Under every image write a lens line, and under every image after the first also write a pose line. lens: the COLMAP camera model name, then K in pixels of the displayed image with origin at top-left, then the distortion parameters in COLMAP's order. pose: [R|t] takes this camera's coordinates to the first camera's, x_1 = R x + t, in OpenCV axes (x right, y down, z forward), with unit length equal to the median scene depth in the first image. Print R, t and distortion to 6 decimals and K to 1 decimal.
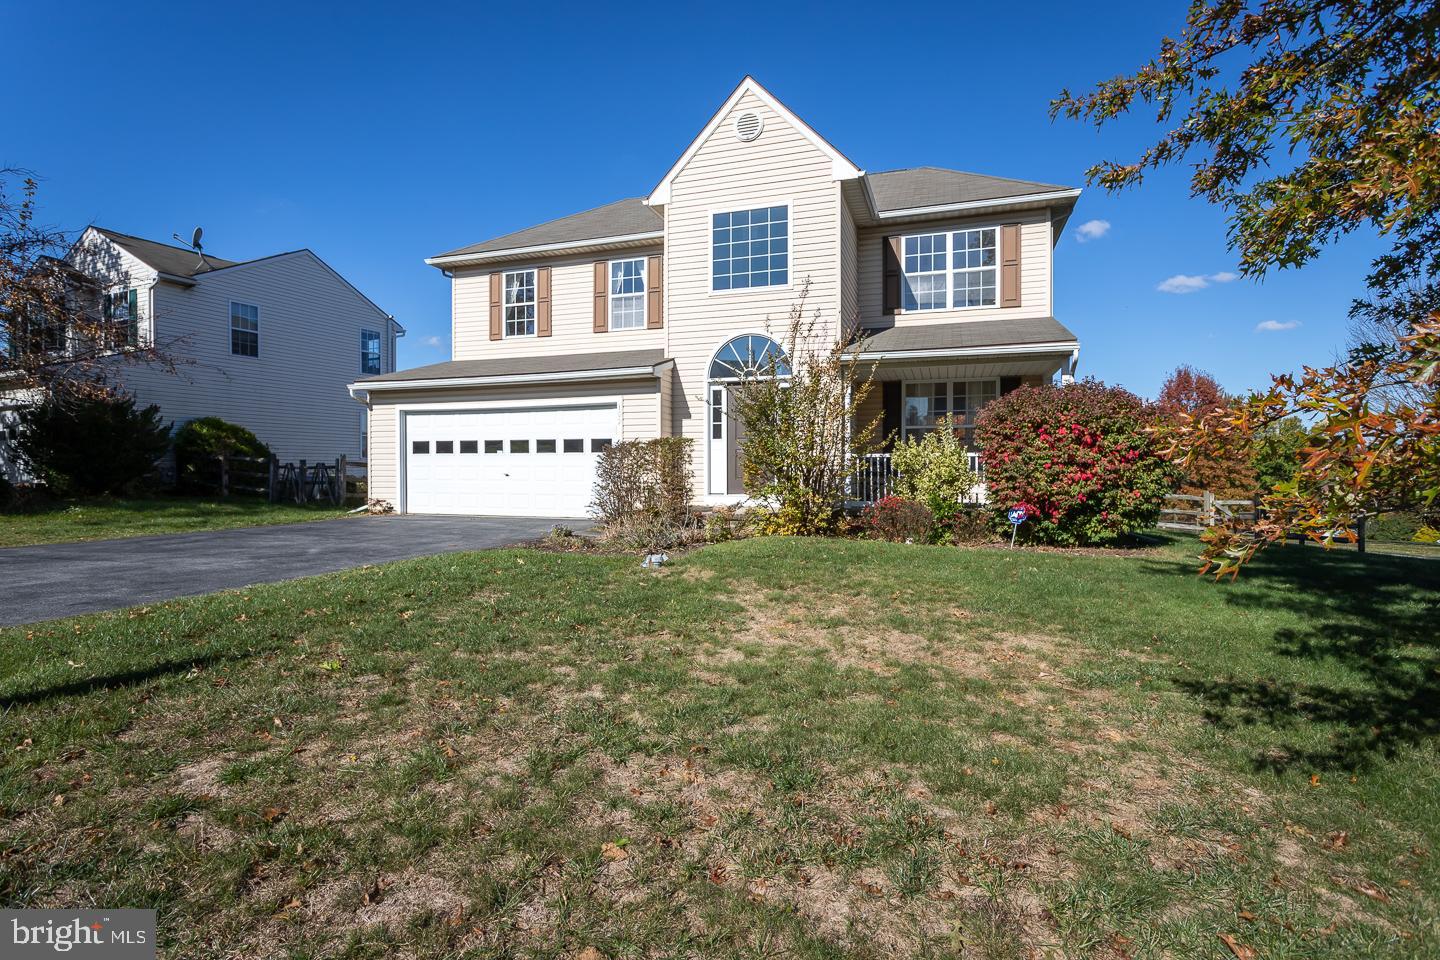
lens RADIAL K [[722.3, 0, 720.2], [0, 722.3, 476.5], [0, 0, 1]] dist [-0.003367, 0.001732]
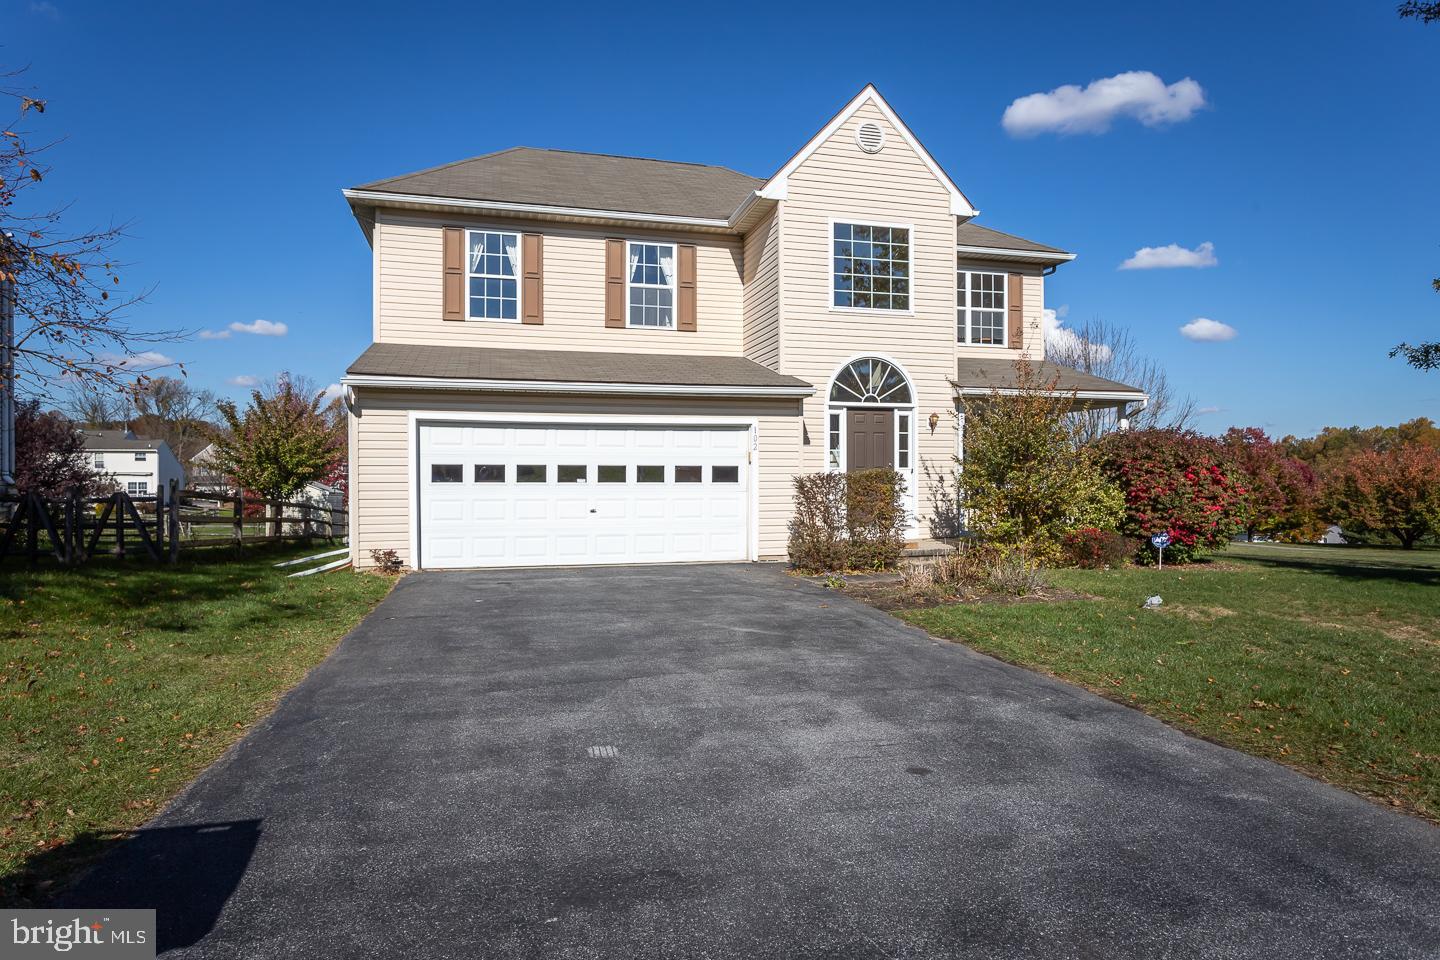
lens RADIAL K [[864.6, 0, 724.0], [0, 864.6, 478.7], [0, 0, 1]] dist [0.006545, 0.000279]
pose [[0.822807, -0.000406, 0.568321, -0.719160], [0.004676, 0.999971, -0.006056, -0.030757], [-0.568302, 0.007640, 0.822784, 0.170043]]
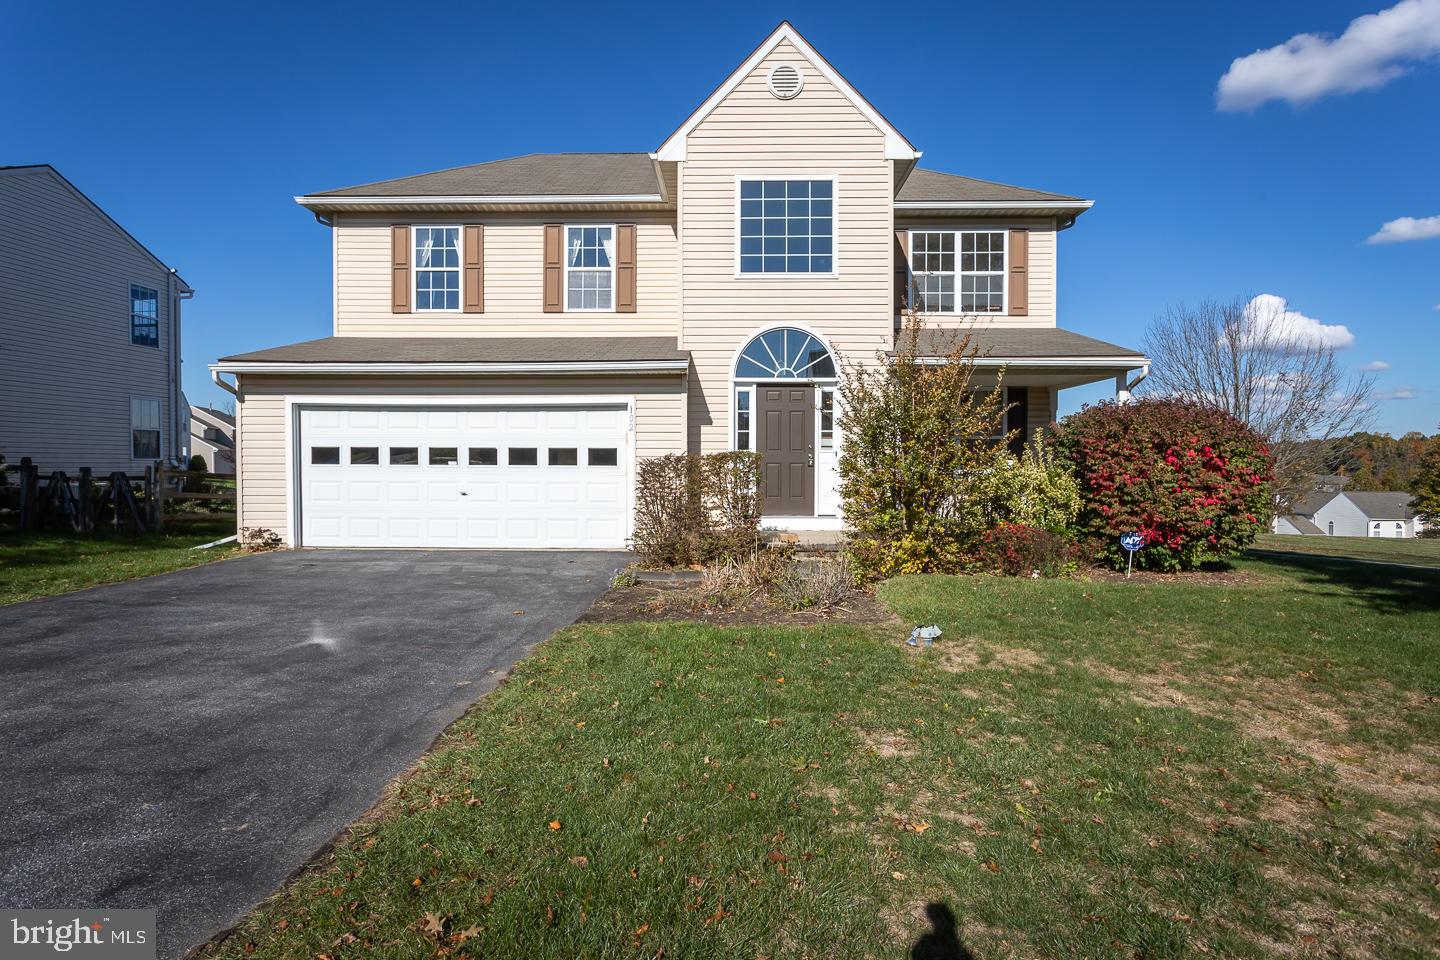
lens RADIAL K [[722.3, 0, 722.5], [0, 722.3, 478.4], [0, 0, 1]] dist [-0.003367, 0.001732]
pose [[0.950964, -0.003859, 0.309277, -0.278119], [-0.000426, 0.999905, 0.013787, -0.029341], [-0.309301, -0.013243, 0.950872, 0.199440]]
